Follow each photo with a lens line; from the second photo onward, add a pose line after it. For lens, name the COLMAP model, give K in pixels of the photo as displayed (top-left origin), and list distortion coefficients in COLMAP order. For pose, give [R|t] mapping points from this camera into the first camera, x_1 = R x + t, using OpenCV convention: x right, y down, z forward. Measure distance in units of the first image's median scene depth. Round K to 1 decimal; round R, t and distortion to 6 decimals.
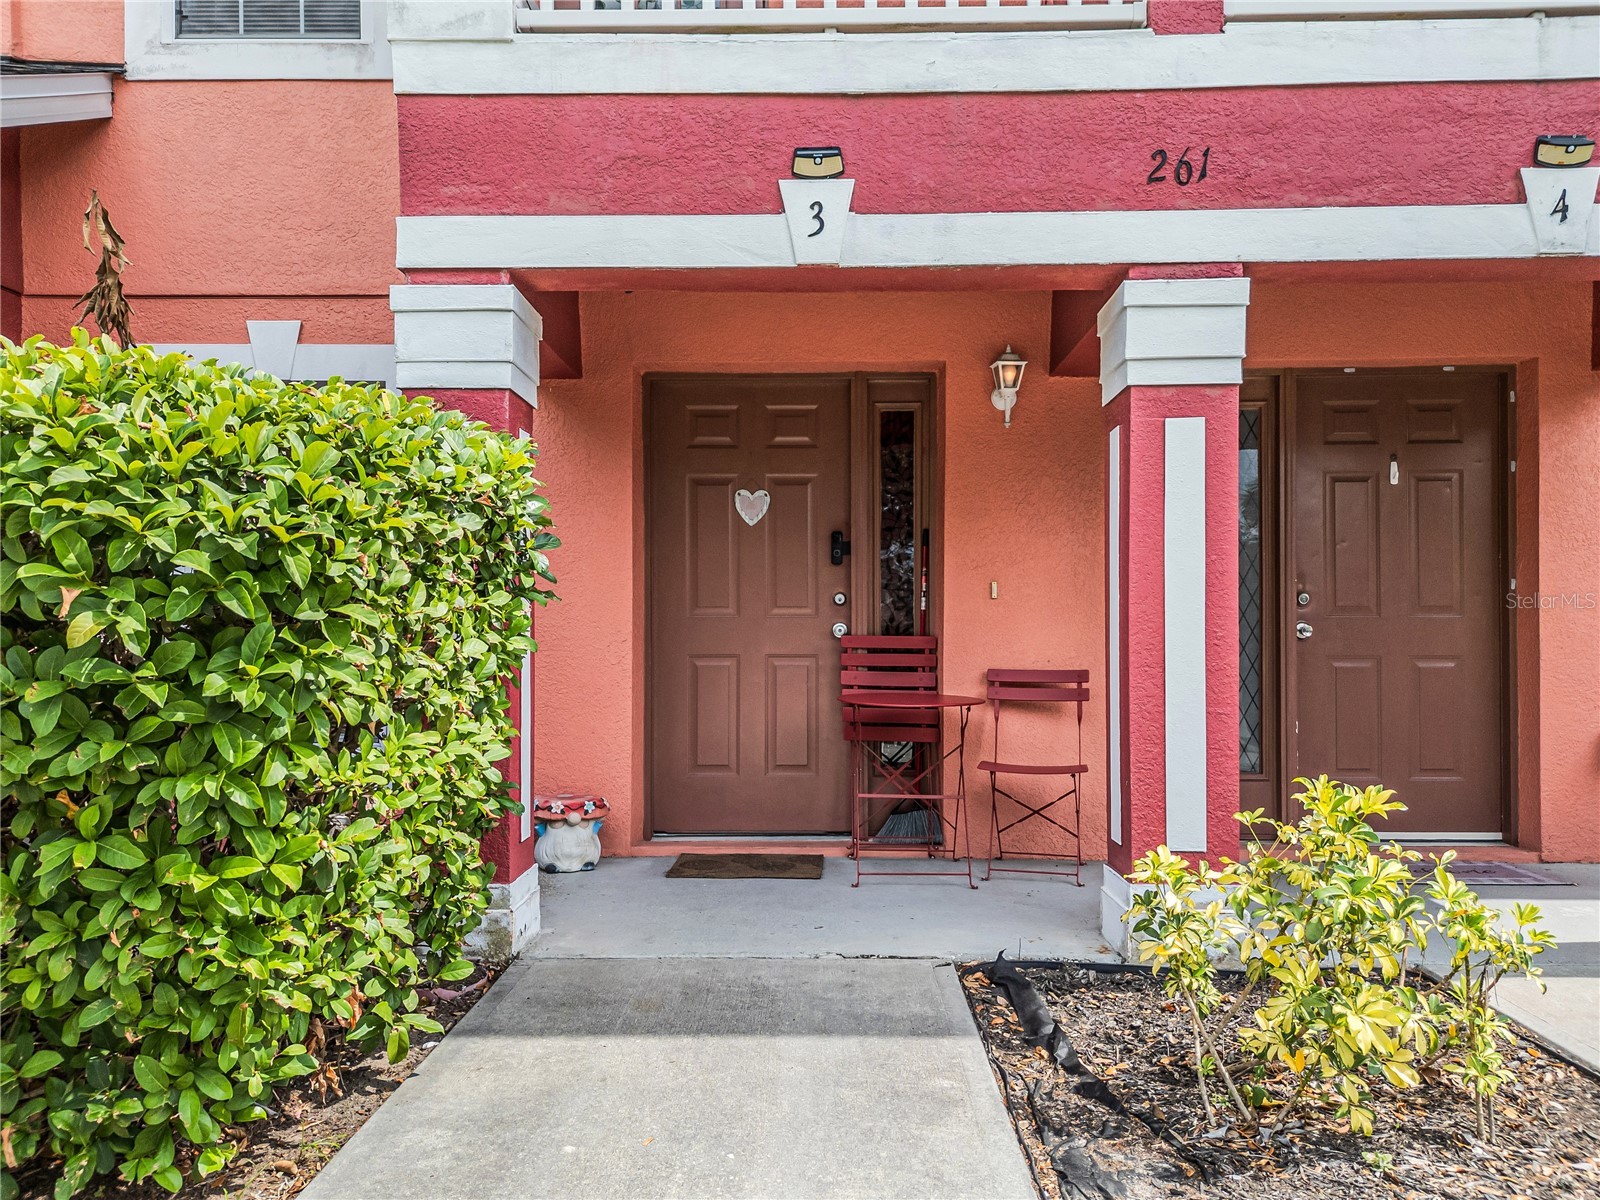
lens RADIAL K [[1294.8, 0, 800.0], [0, 1294.8, 600.0], [0, 0, 1]] dist [0.079550, -0.093216]
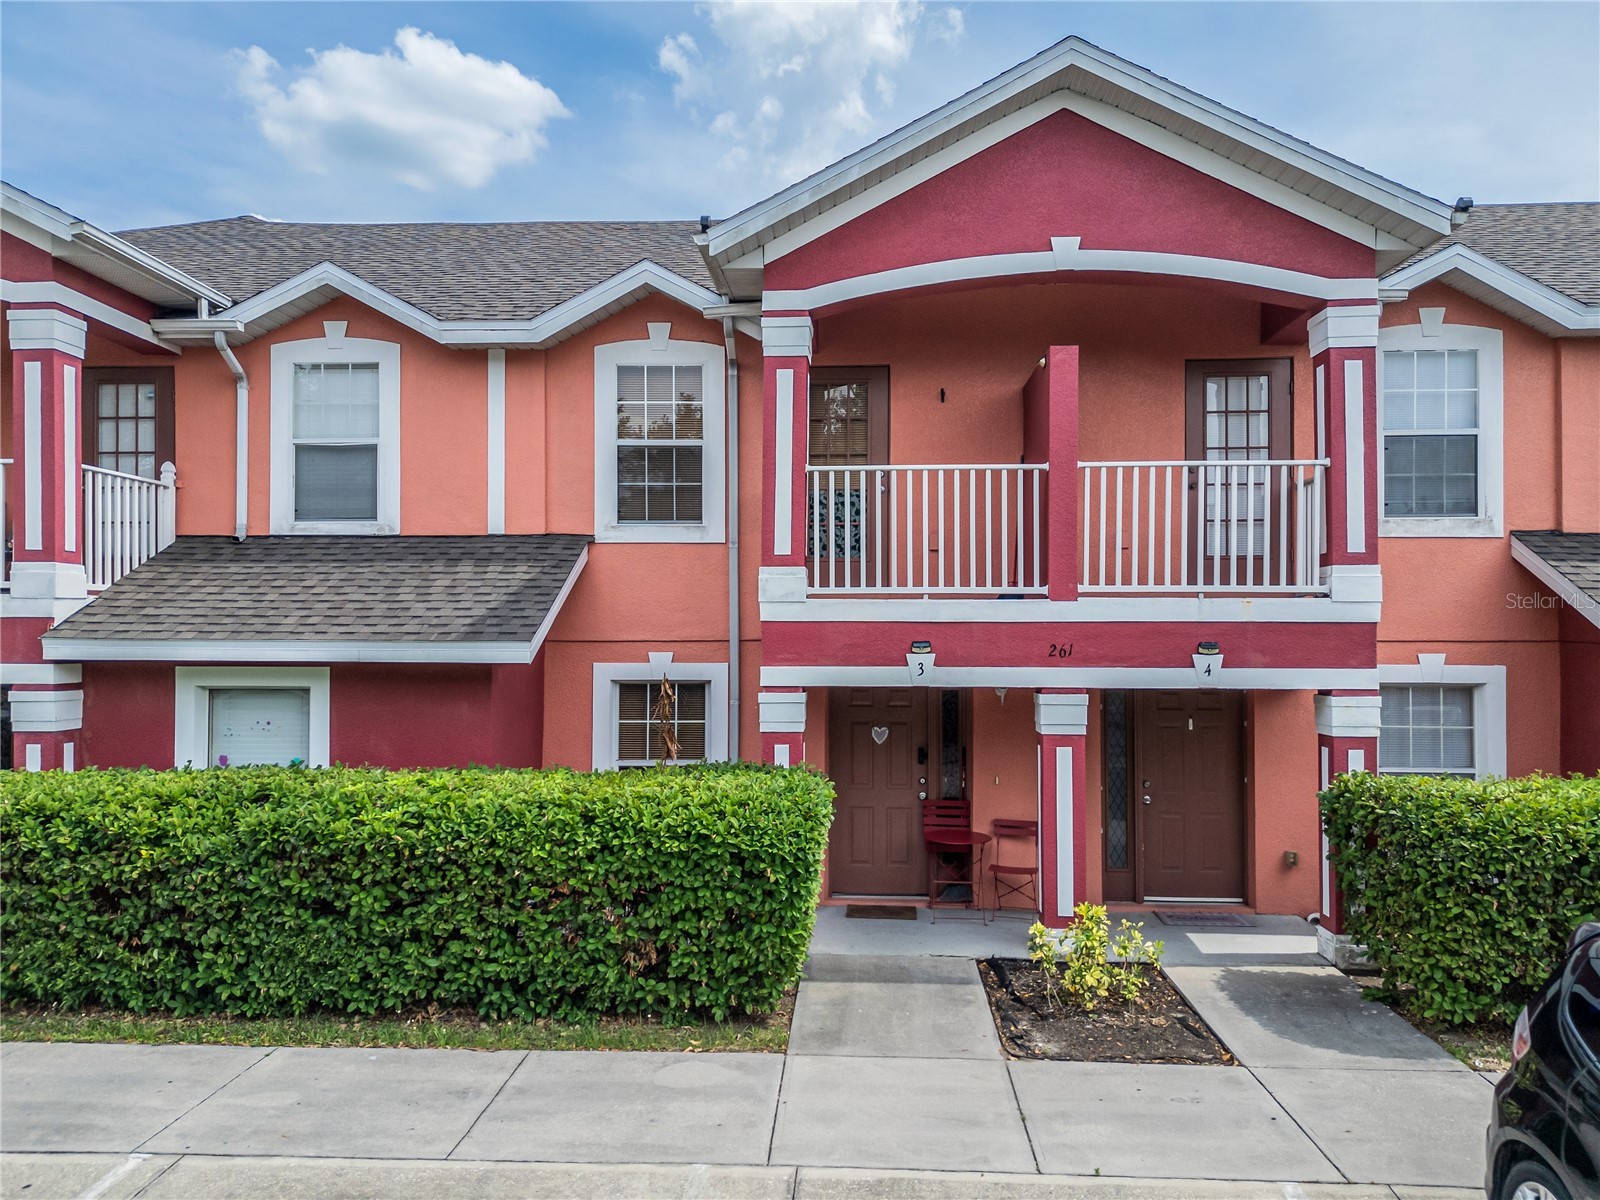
lens RADIAL K [[1110.1, 0, 800.0], [0, 1110.1, 600.0], [0, 0, 1]] dist [0.004555, -0.000523]
pose [[0.998656, 0.001077, -0.051812, -0.114346], [-0.003047, 0.999275, -0.037958, -0.344617], [0.051734, 0.038064, 0.997935, -1.231276]]
